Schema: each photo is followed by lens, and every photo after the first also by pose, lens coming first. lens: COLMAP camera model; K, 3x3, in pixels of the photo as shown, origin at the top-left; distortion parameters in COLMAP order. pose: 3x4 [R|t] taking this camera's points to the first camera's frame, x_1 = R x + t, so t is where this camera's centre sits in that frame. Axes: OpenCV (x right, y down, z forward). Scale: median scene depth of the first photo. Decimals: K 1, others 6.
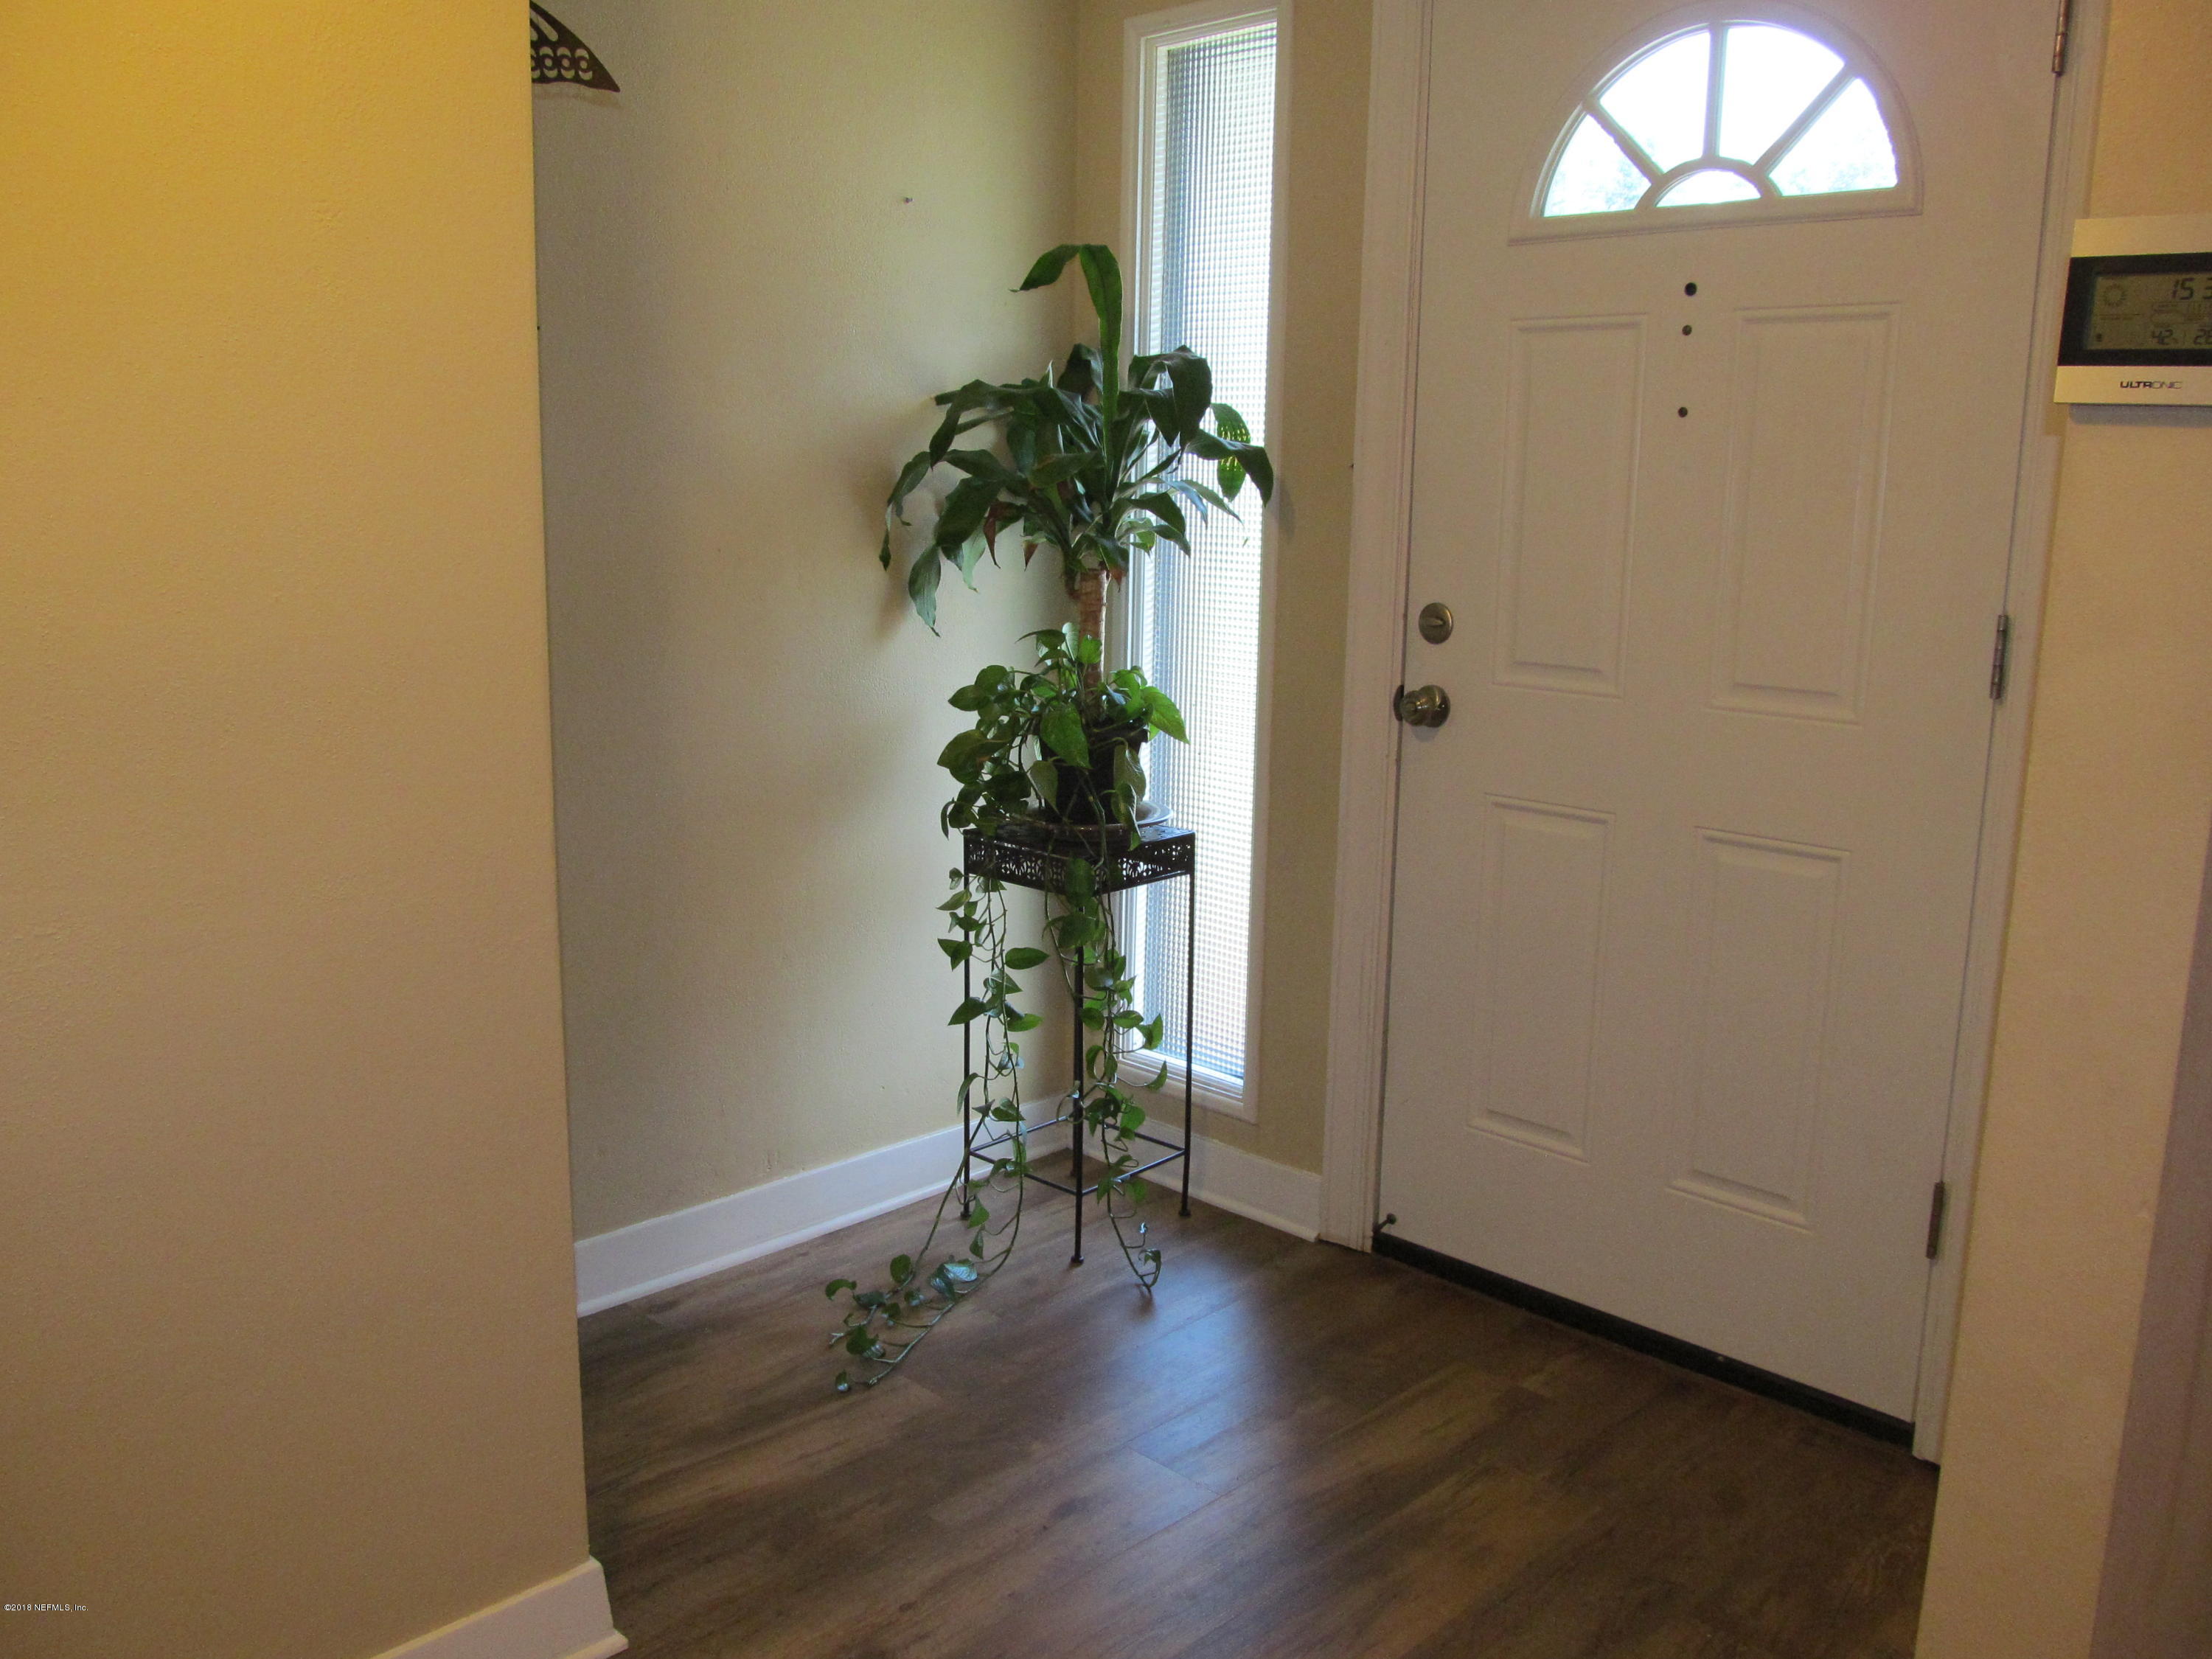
lens RADIAL K [[1831.9, 0, 1106.0], [0, 1831.9, 829.5], [0, 0, 1]] dist [-0.073864, 0.031998]
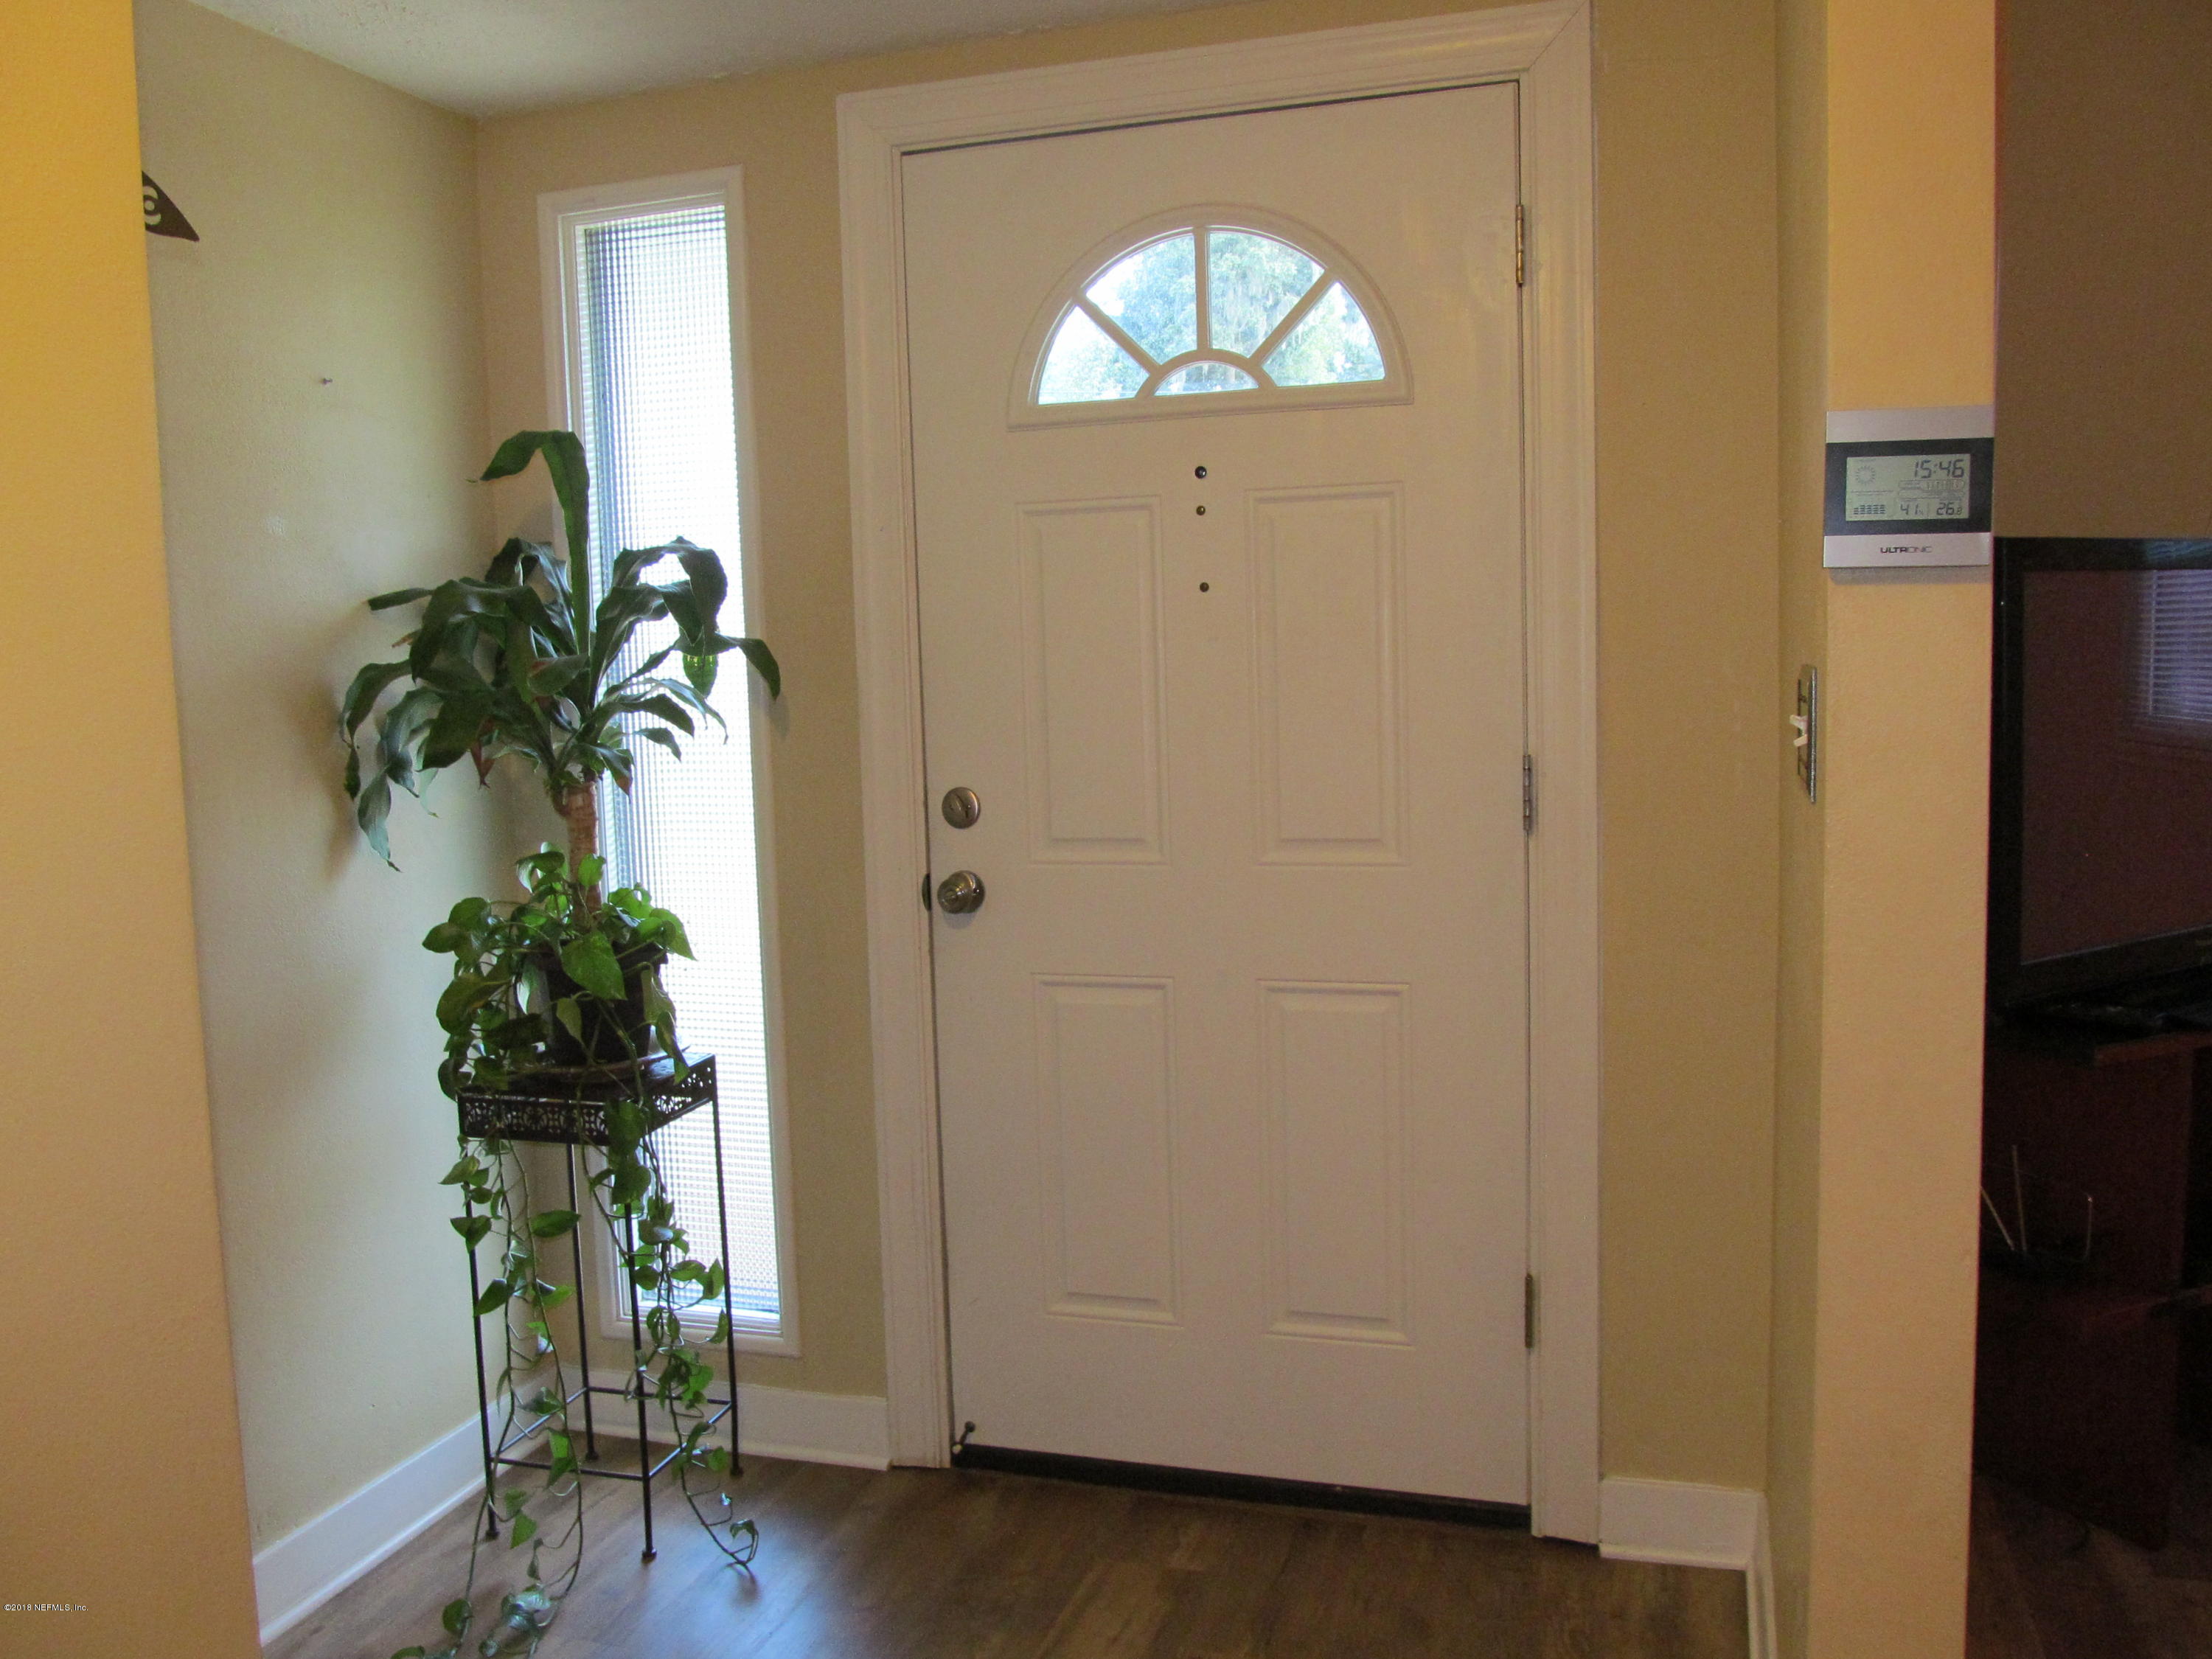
lens RADIAL K [[1831.9, 0, 1106.0], [0, 1831.9, 829.5], [0, 0, 1]] dist [-0.073864, 0.031998]
pose [[0.889130, -0.088114, 0.449092, -0.183949], [0.131717, 0.989039, -0.066725, -0.024171], [-0.438291, 0.118481, 0.890990, 0.082938]]
